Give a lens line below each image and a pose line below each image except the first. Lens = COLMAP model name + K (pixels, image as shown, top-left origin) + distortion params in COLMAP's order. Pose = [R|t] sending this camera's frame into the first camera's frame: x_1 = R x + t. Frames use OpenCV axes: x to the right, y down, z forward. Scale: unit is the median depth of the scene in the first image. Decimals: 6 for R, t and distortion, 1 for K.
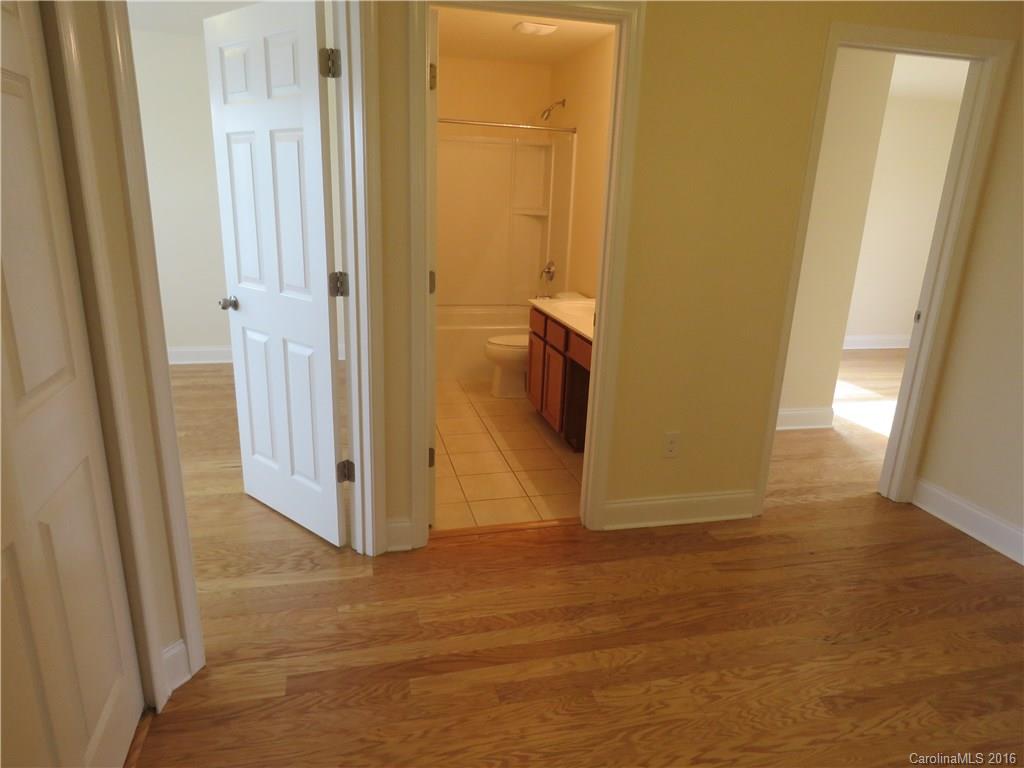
lens RADIAL K [[659.8, 0, 513.0], [0, 659.8, 384.9], [0, 0, 1]] dist [0.008195, -0.000466]
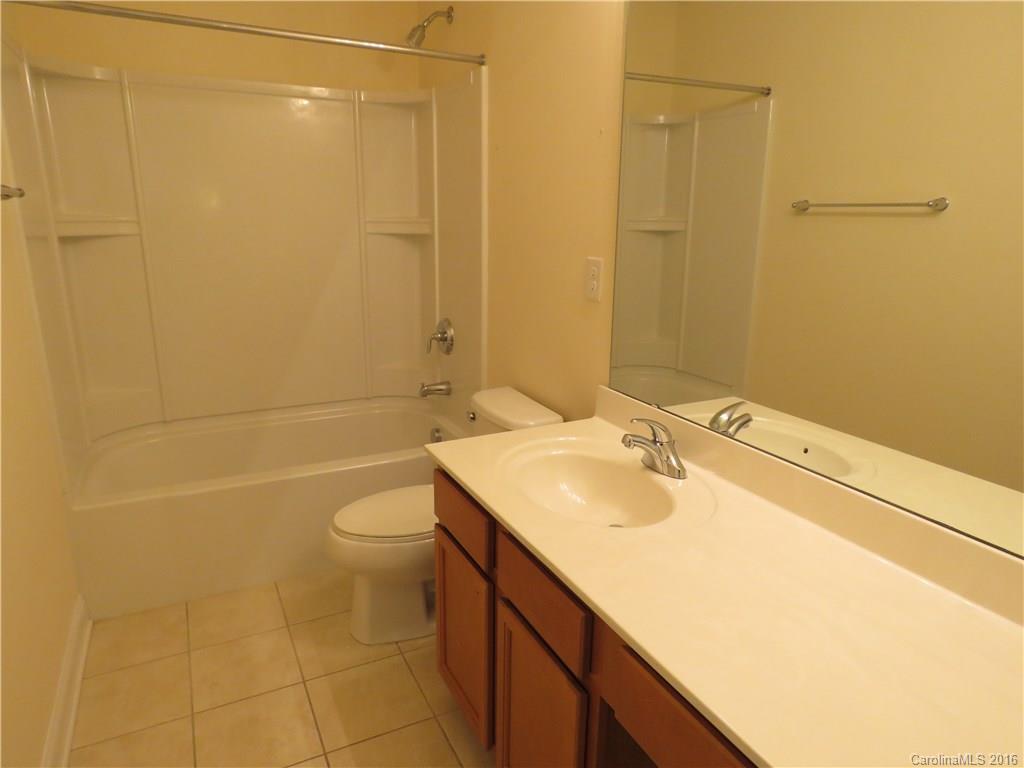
lens RADIAL K [[659.8, 0, 509.8], [0, 659.8, 384.1], [0, 0, 1]] dist [0.008195, -0.000466]
pose [[0.975841, -0.082200, 0.202429, -0.004454], [0.085212, 0.996344, -0.006195, -0.135127], [-0.201180, 0.023295, 0.979277, 0.497669]]
